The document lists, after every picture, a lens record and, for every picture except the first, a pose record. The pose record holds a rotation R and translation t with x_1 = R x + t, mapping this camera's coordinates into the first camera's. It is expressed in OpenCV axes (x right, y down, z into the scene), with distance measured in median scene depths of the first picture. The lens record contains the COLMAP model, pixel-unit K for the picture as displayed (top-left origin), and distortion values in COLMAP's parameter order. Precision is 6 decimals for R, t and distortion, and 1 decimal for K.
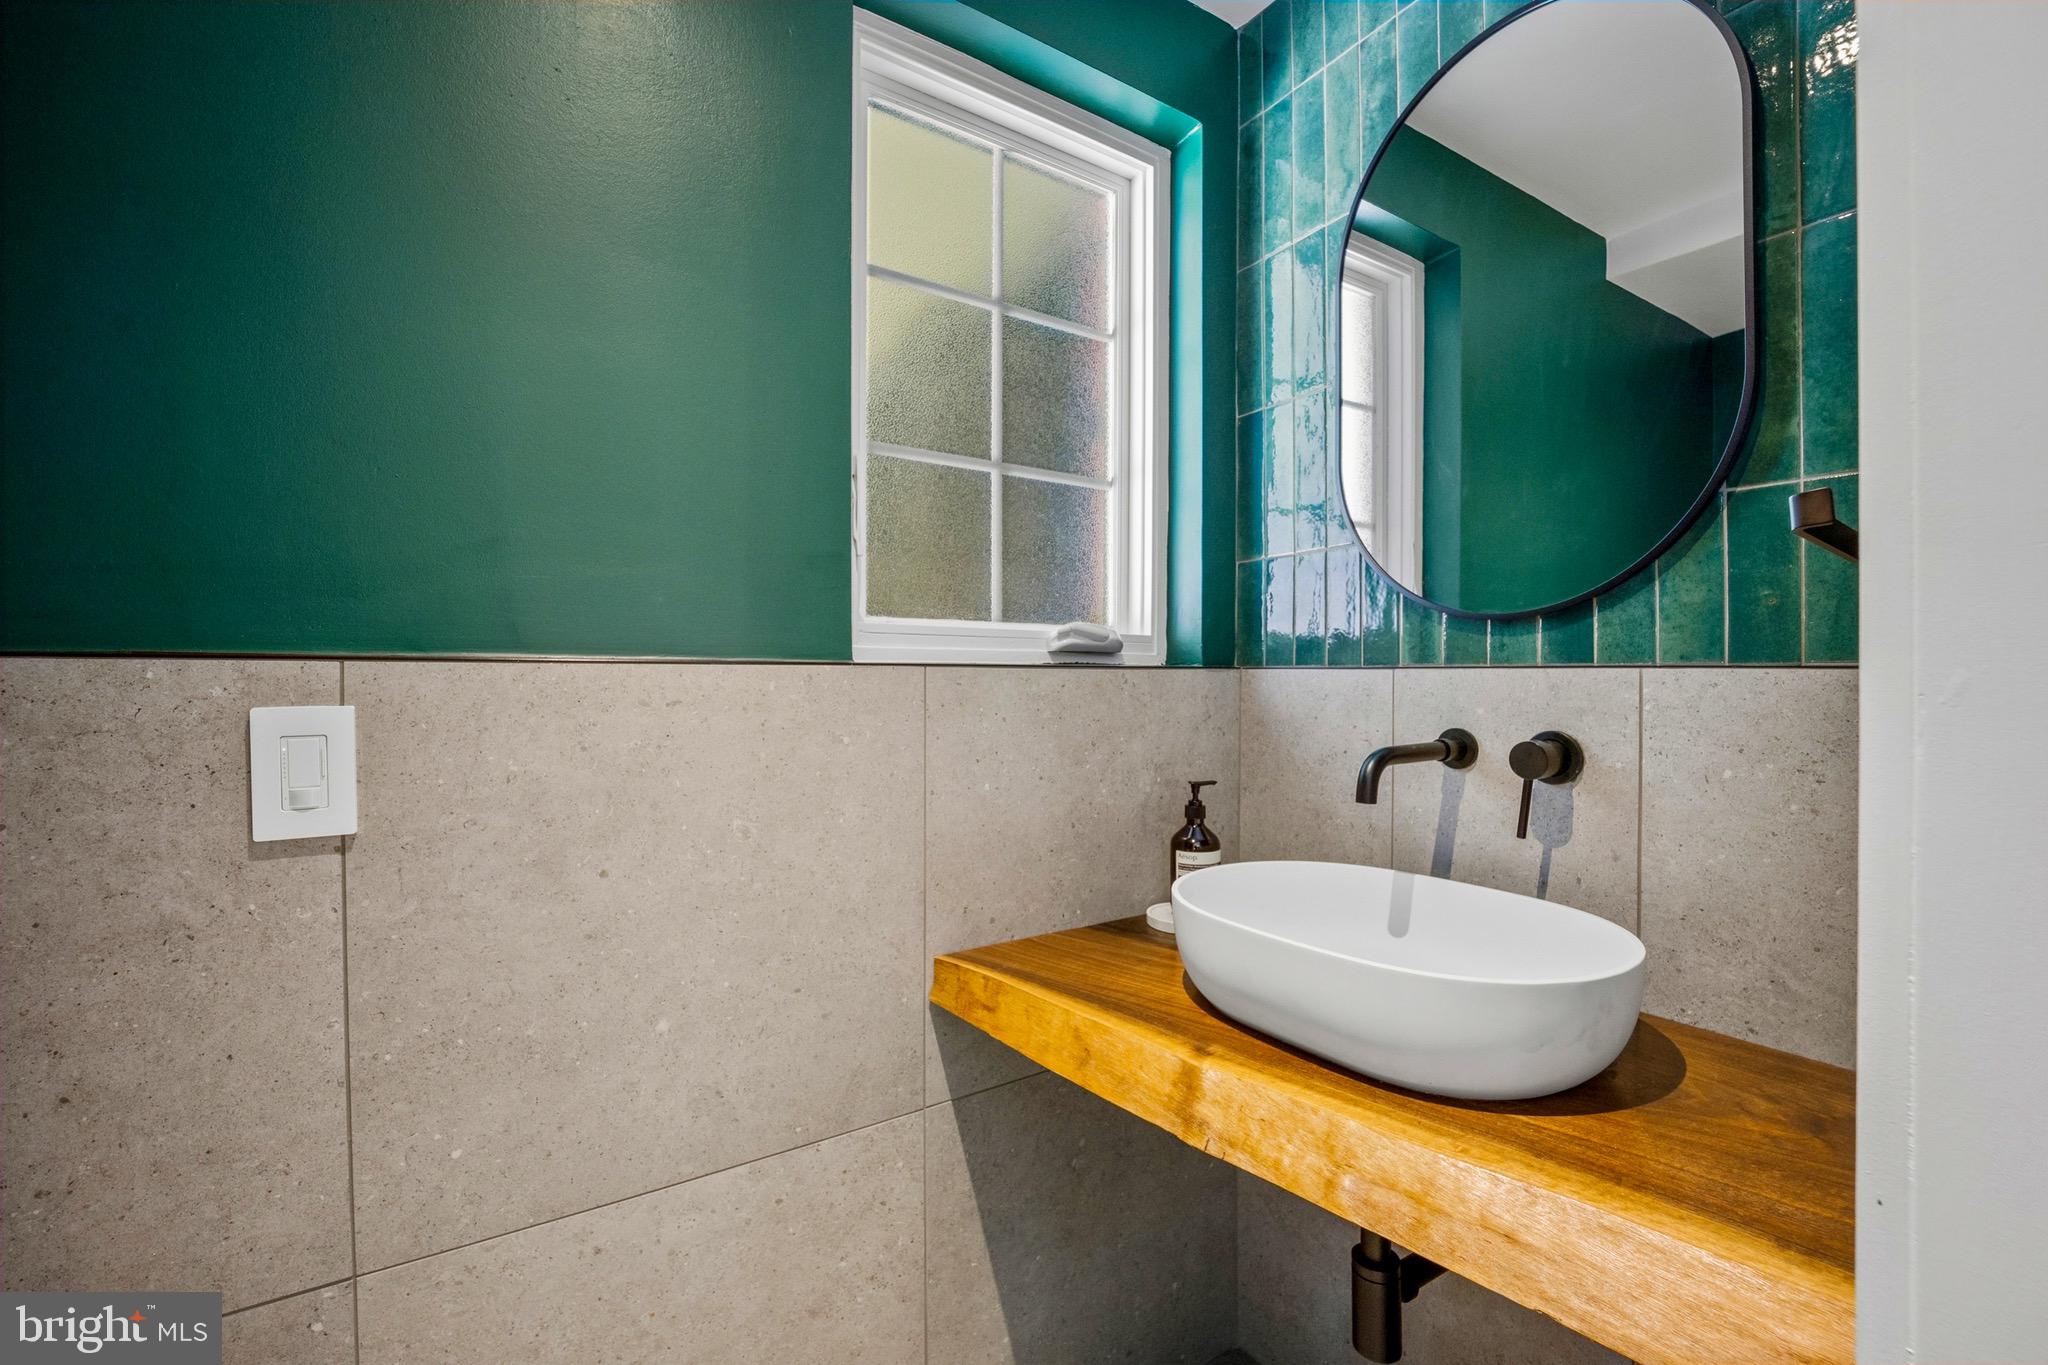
lens RADIAL K [[799.1, 0, 1024.0], [0, 799.1, 682.5], [0, 0, 1]] dist [-0.000763, -0.010728]
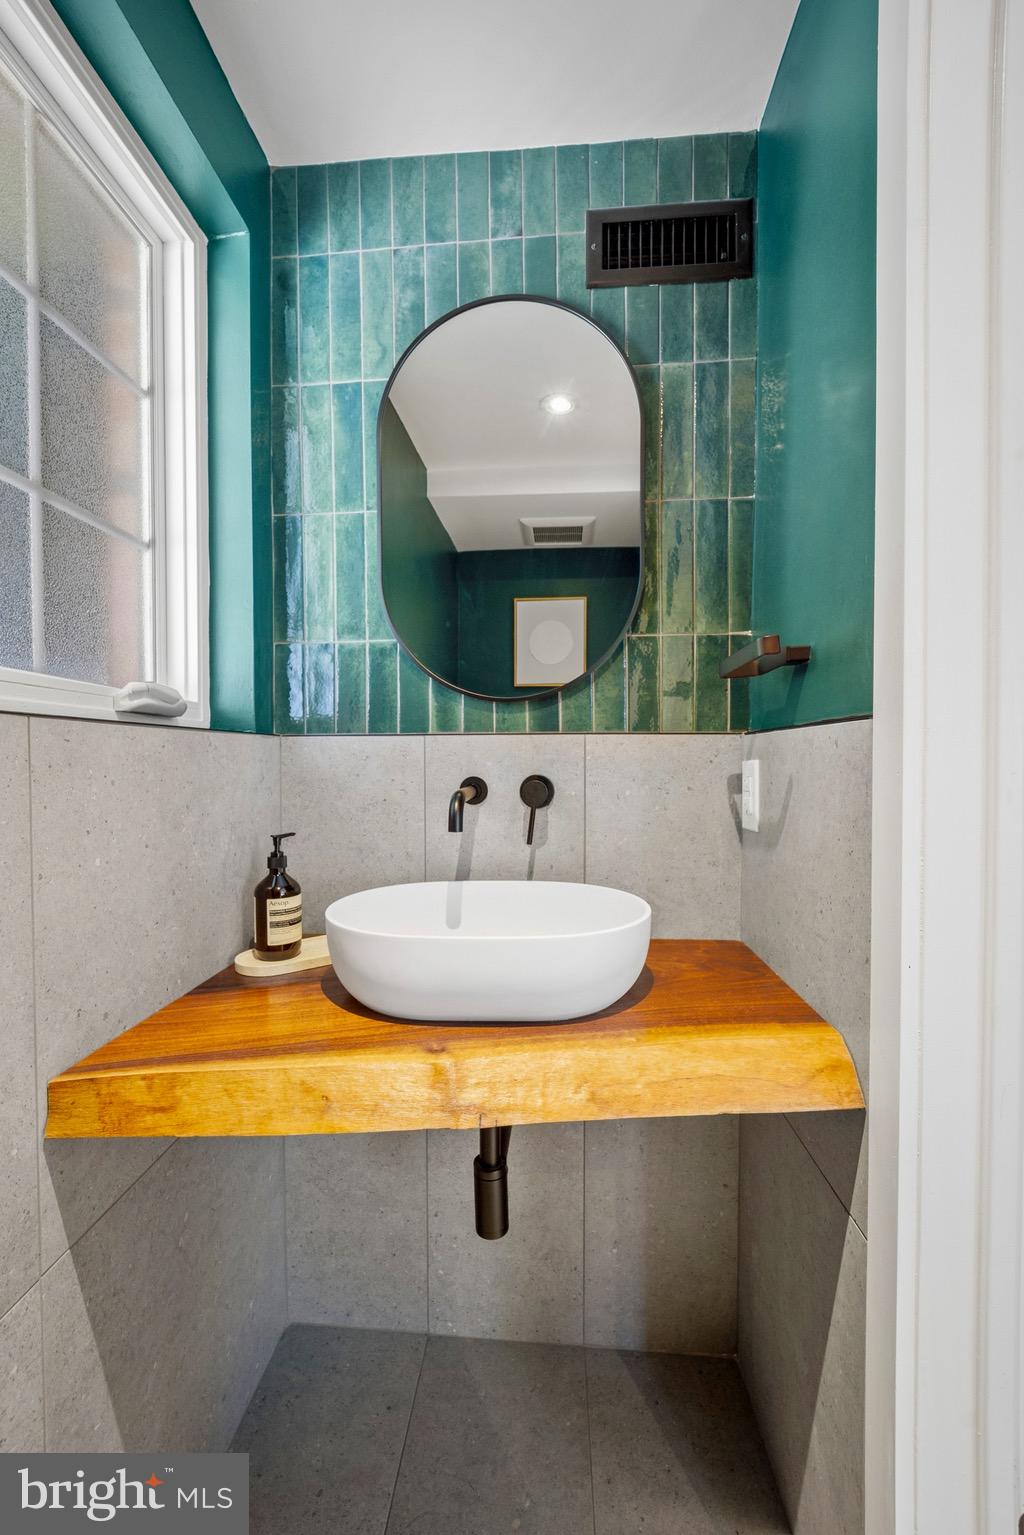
lens RADIAL K [[617.7, 0, 512.0], [0, 617.7, 767.5], [0, 0, 1]] dist [0.001452, 0.000005]
pose [[0.632500, -0.019329, 0.774319, -0.271395], [0.011482, 0.999813, 0.015578, 0.023868], [-0.774475, -0.000963, 0.632604, 0.234695]]
